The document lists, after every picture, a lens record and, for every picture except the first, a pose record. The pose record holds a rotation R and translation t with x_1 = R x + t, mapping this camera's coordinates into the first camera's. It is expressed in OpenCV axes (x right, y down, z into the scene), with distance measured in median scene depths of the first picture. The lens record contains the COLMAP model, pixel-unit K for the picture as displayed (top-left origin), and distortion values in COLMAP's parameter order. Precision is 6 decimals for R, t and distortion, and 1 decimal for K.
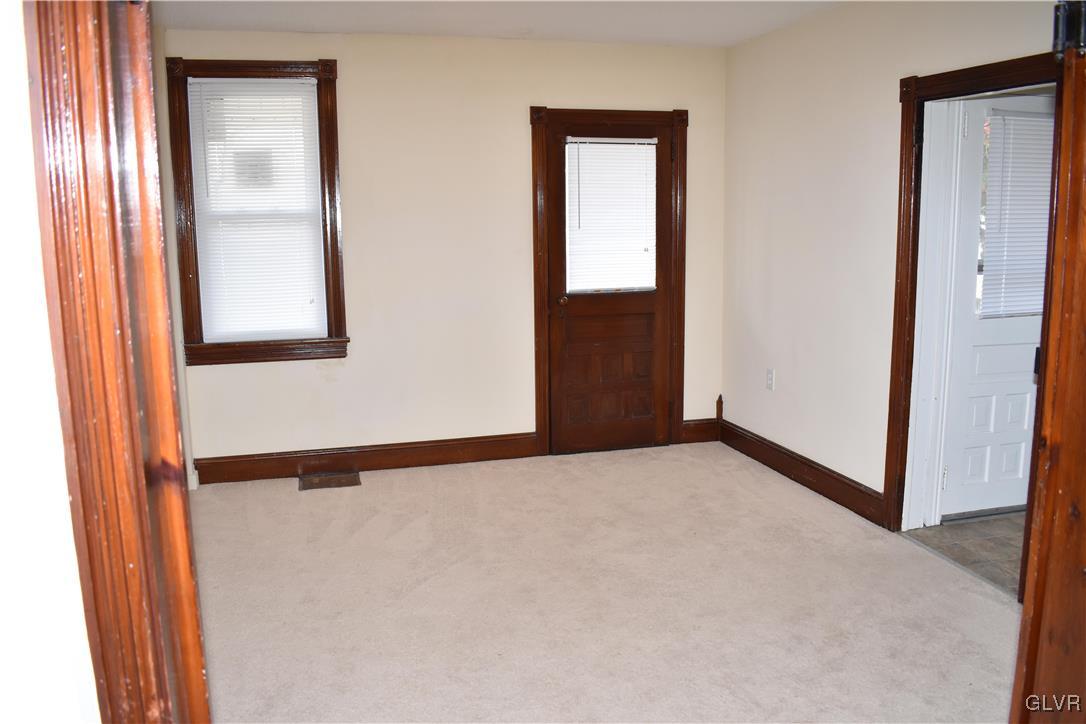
lens RADIAL K [[864.2, 0, 539.4], [0, 864.2, 363.1], [0, 0, 1]] dist [-0.082339, -0.007413]
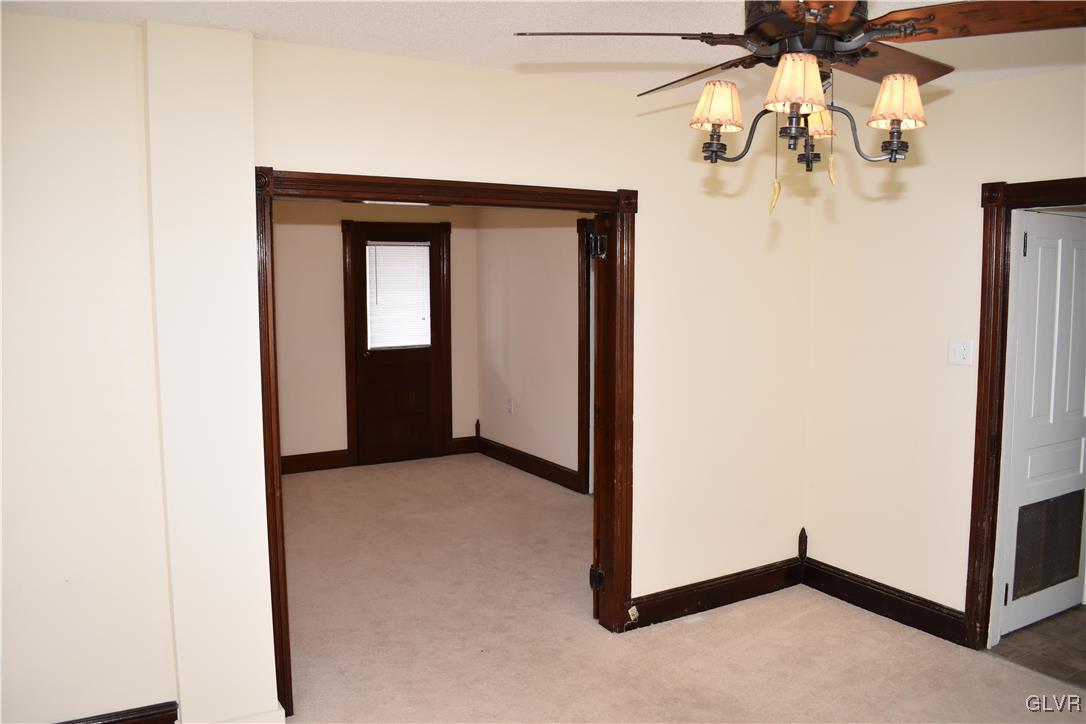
lens RADIAL K [[864.2, 0, 544.2], [0, 864.2, 364.1], [0, 0, 1]] dist [-0.082339, -0.007413]
pose [[0.963151, -0.017022, 0.268423, -0.069985], [0.033529, 0.997809, -0.057034, 0.032713], [-0.266864, 0.063932, 0.961611, -0.432805]]
